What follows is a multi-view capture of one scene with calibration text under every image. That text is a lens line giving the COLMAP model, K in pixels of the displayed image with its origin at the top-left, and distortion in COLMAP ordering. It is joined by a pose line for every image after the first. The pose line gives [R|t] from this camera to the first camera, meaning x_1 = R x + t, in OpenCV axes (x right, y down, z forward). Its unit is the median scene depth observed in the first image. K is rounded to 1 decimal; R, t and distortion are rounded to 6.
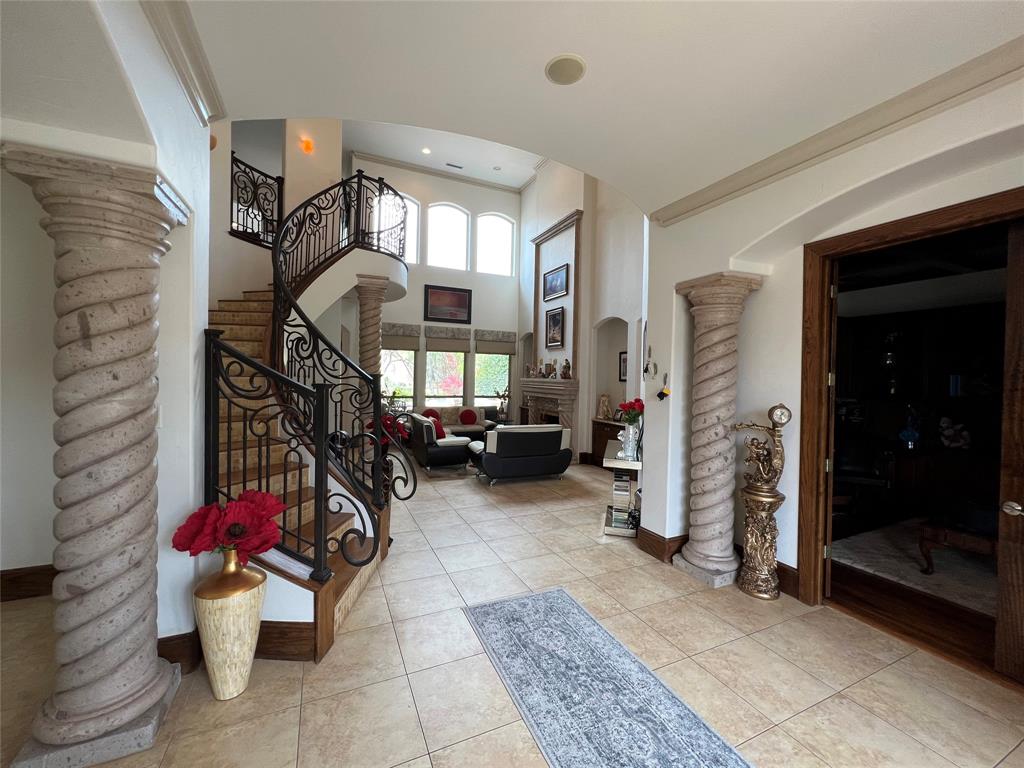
lens RADIAL K [[409.7, 0, 515.0], [0, 409.7, 383.3], [0, 0, 1]] dist [-0.001800, 0.001428]
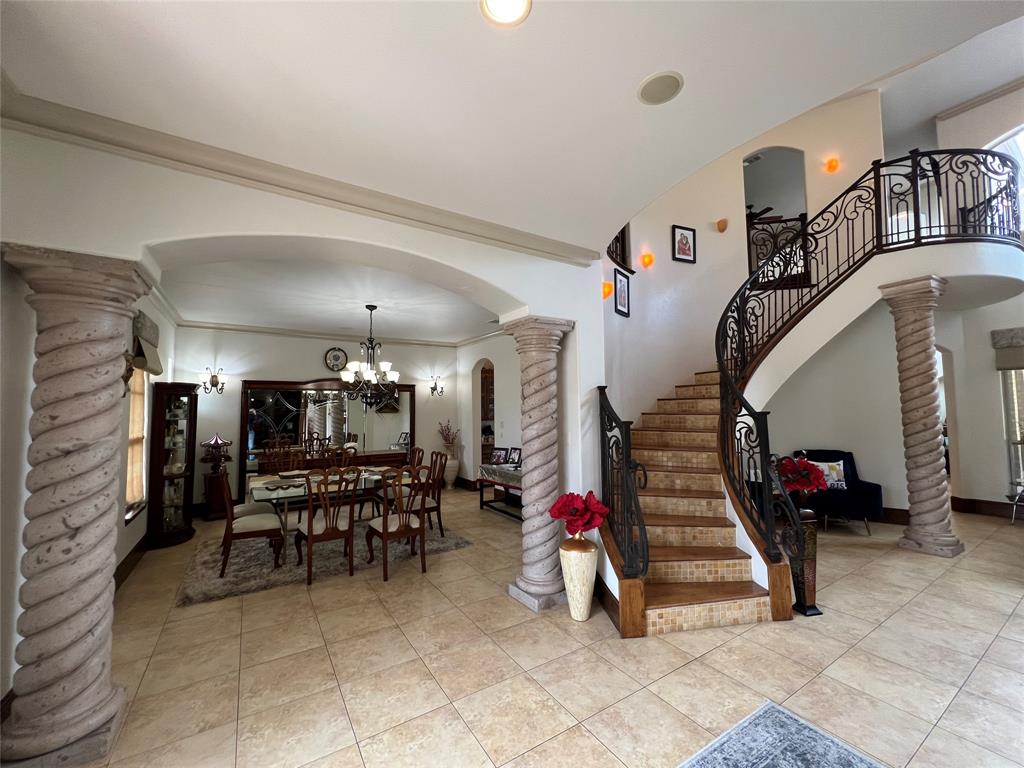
lens RADIAL K [[409.7, 0, 510.7], [0, 409.7, 382.3], [0, 0, 1]] dist [-0.001800, 0.001428]
pose [[0.132910, -0.084329, -0.987534, 0.314313], [-0.004800, 0.996307, -0.085724, -0.003565], [0.991117, 0.016134, 0.132014, 0.181465]]
